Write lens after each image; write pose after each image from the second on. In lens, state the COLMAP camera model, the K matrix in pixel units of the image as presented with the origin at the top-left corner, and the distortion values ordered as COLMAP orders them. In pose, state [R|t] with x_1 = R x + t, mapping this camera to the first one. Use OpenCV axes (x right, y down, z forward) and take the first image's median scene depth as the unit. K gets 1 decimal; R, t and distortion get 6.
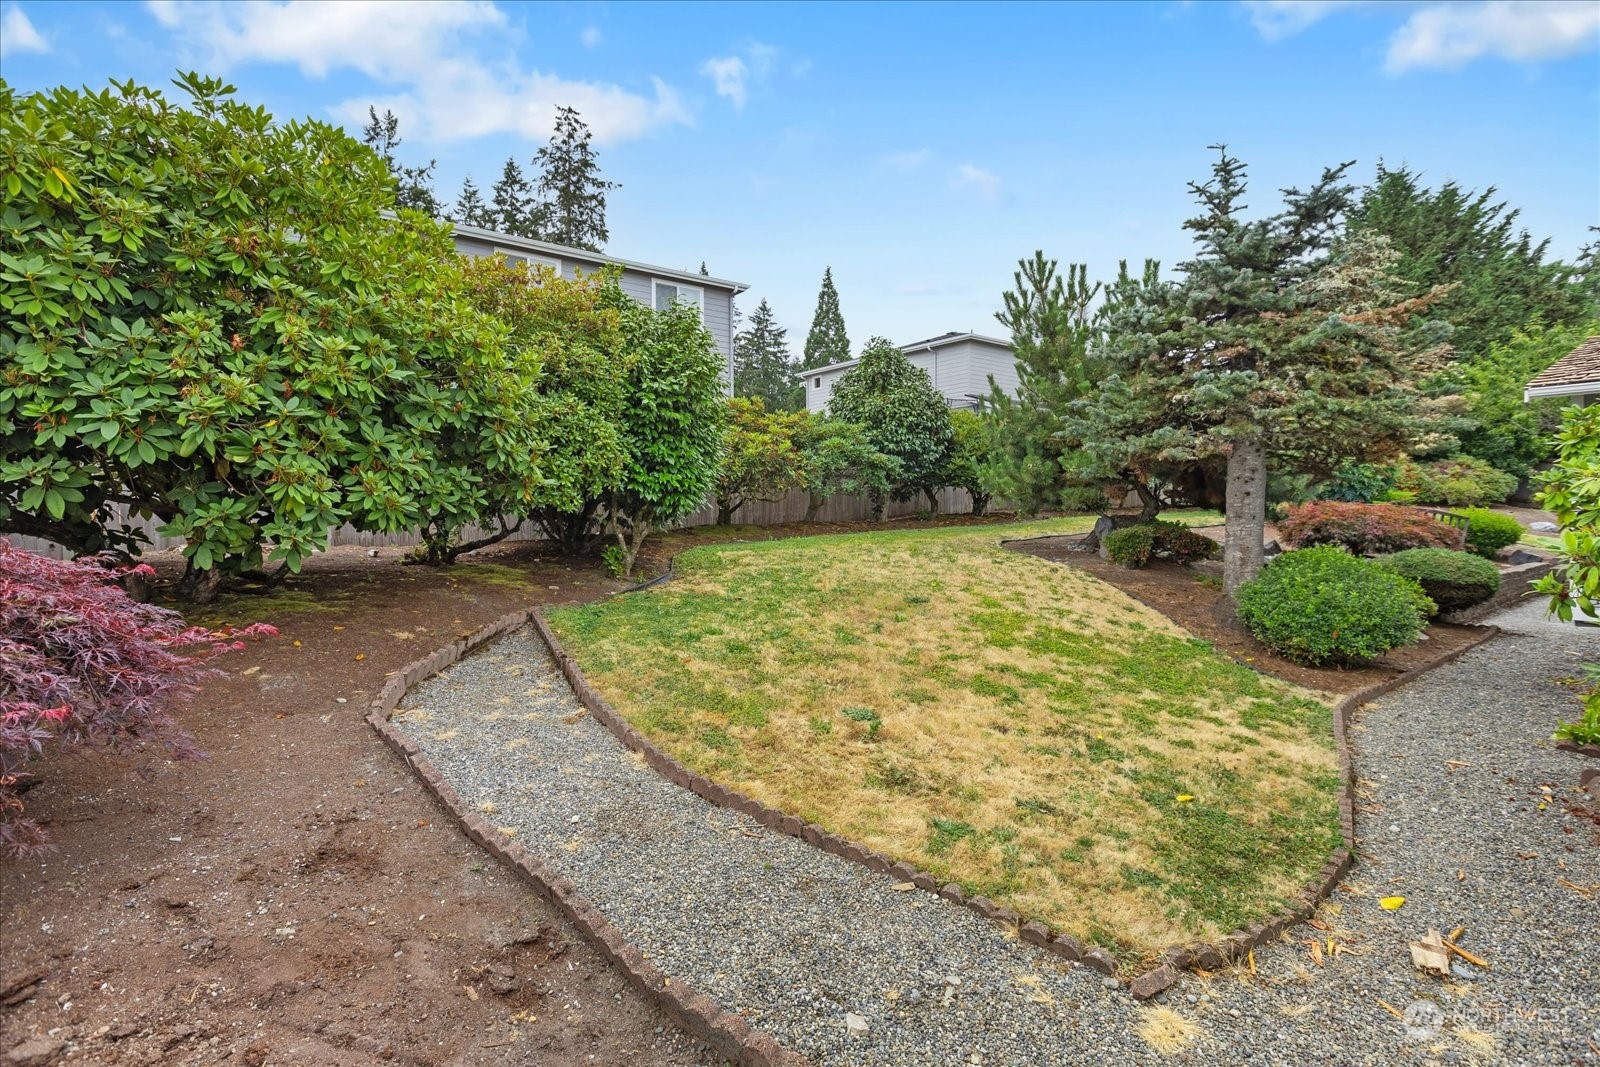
lens RADIAL K [[762.0, 0, 790.8], [0, 762.0, 527.9], [0, 0, 1]] dist [0.016270, 0.000199]
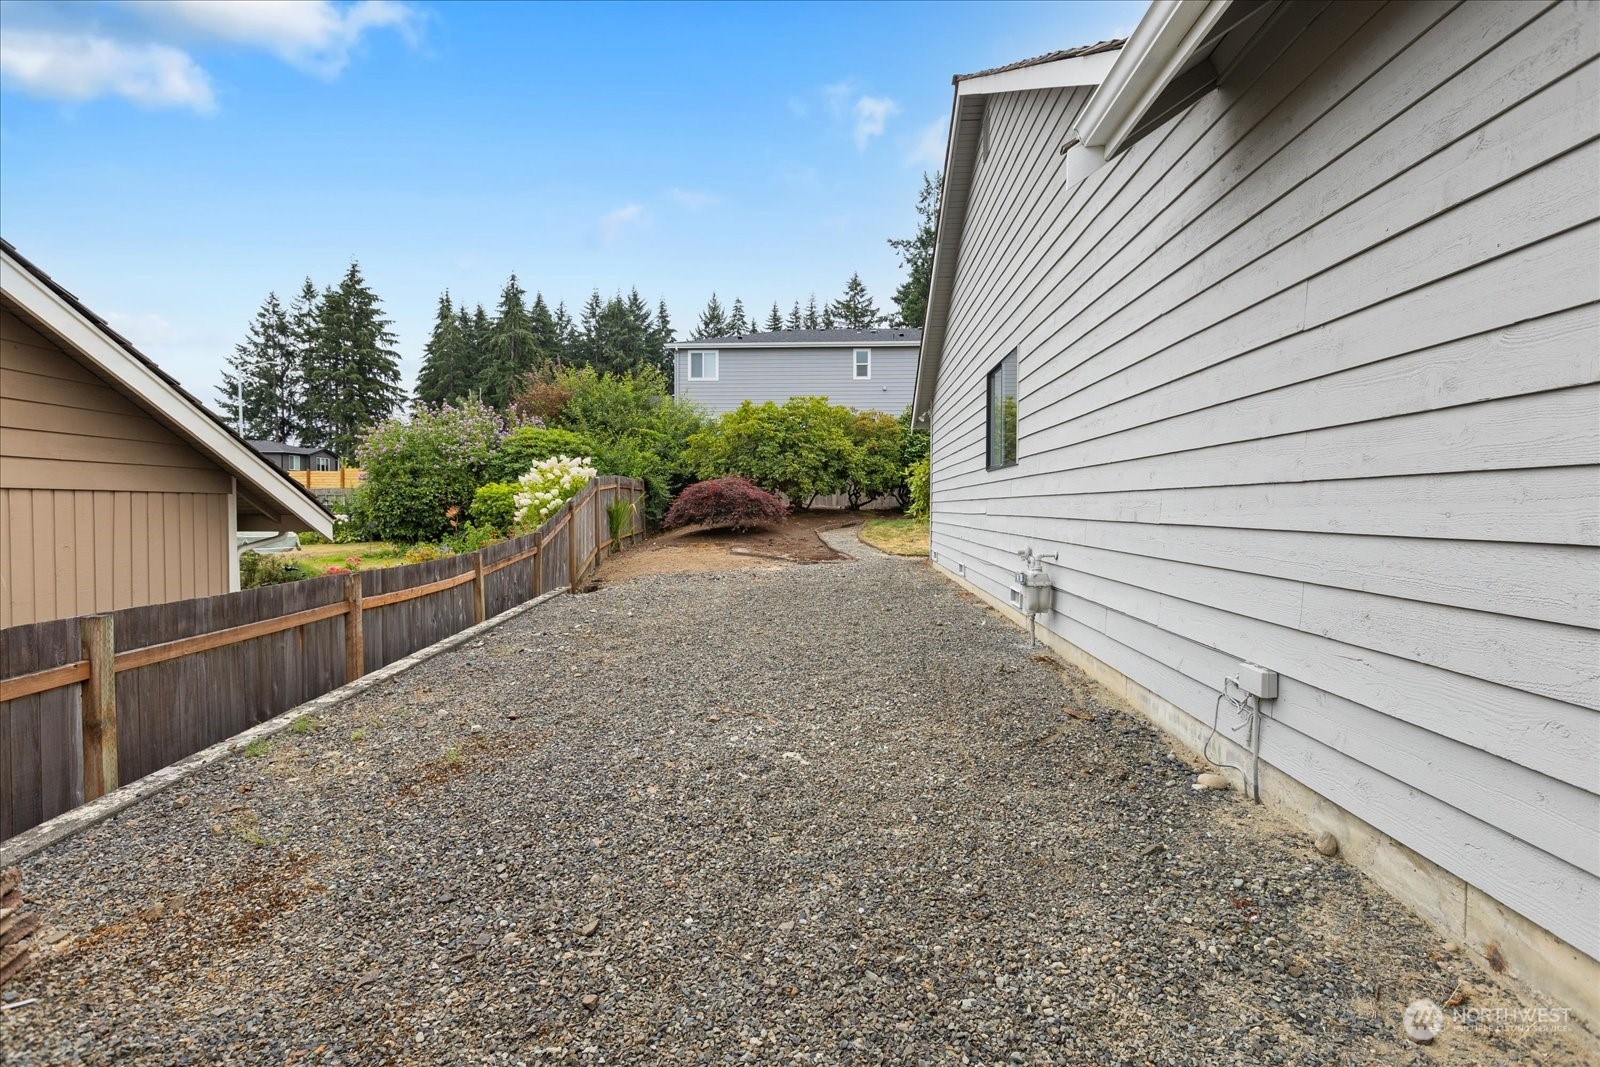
lens RADIAL K [[762.0, 0, 801.3], [0, 762.0, 518.2], [0, 0, 1]] dist [0.016270, 0.000199]
pose [[0.791542, 0.010904, -0.611018, 1.484435], [-0.013908, 0.999903, -0.000173, 0.101796], [0.610957, 0.008635, 0.791617, -1.840730]]
